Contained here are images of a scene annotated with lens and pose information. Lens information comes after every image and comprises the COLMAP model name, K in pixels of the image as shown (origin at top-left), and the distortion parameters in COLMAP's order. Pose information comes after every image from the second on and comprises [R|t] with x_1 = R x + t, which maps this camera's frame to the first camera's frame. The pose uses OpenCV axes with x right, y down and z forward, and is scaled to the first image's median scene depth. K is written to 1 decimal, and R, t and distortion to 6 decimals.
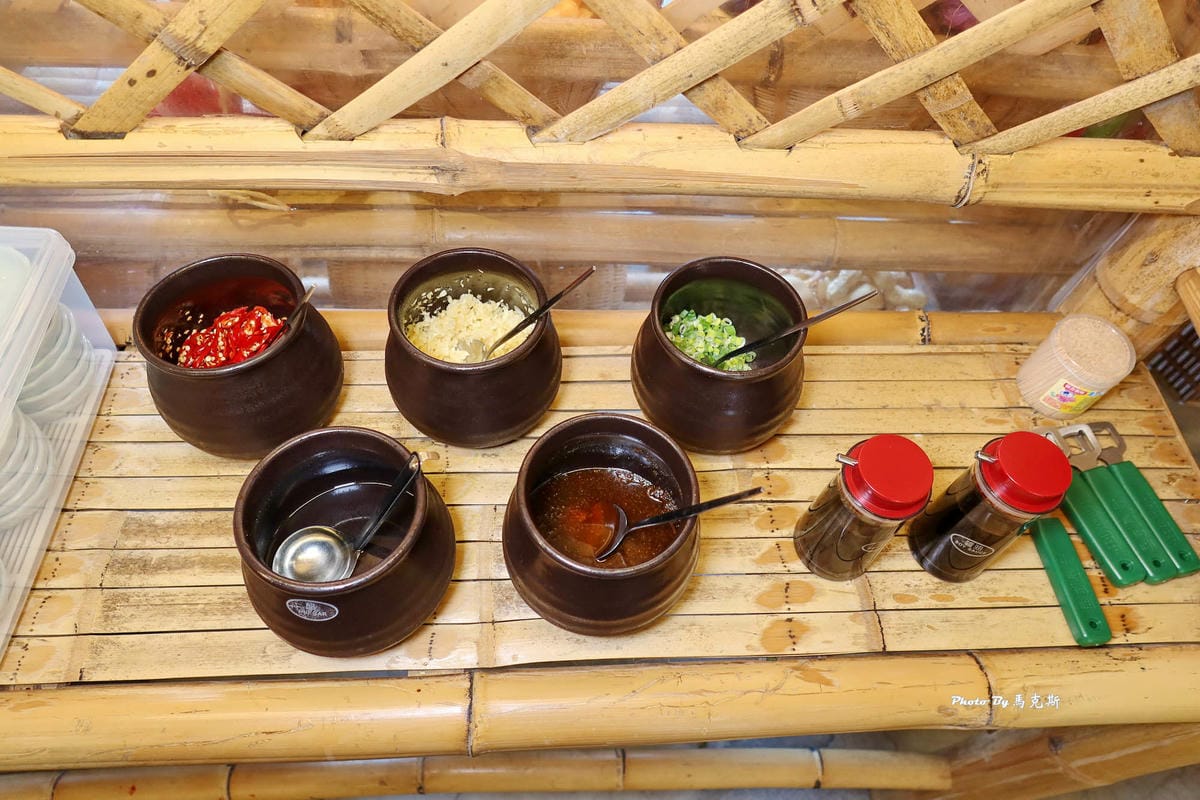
lens RADIAL K [[812.3, 0, 600.5], [0, 812.3, 394.4], [0, 0, 1]] dist [-0.006368, 0.004771]
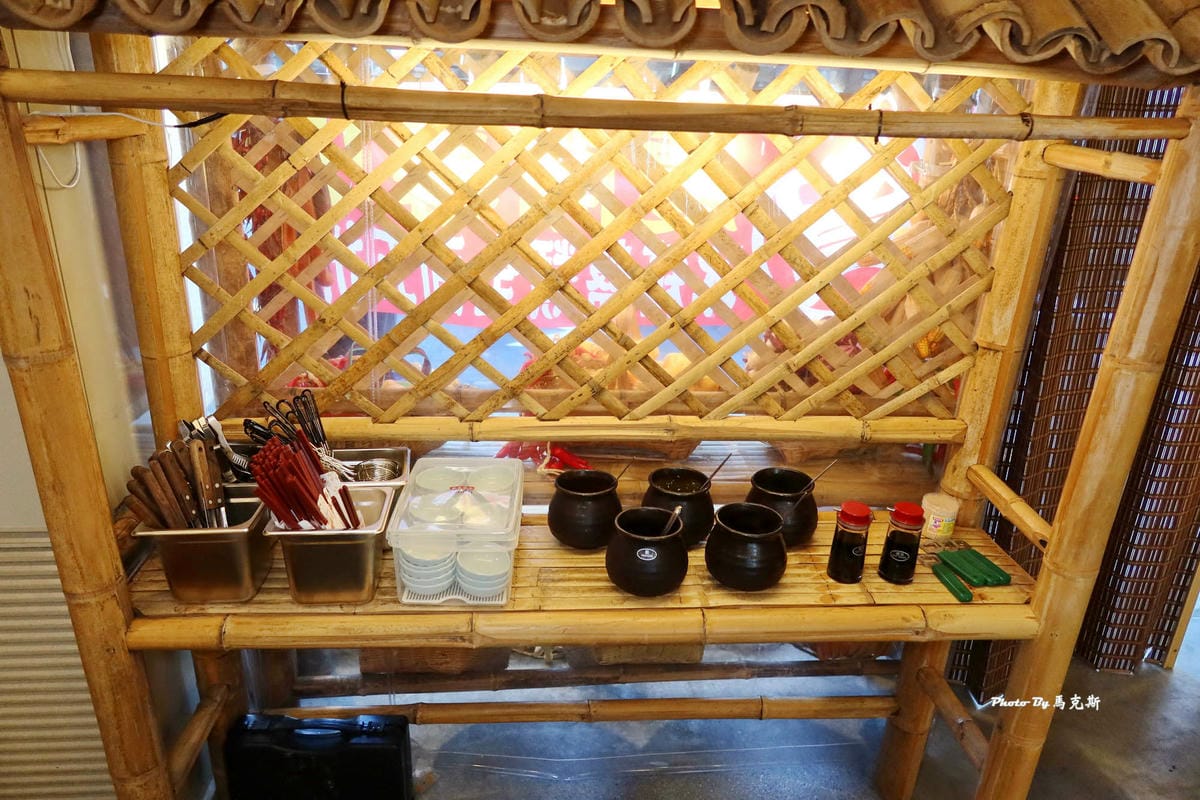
lens RADIAL K [[812.3, 0, 600.5], [0, 812.3, 394.4], [0, 0, 1]] dist [-0.006368, 0.004771]
pose [[0.999176, -0.036615, 0.017524, -0.448067], [0.039955, 0.810910, -0.583805, 1.154881], [0.007165, 0.584024, 0.811705, -1.226791]]
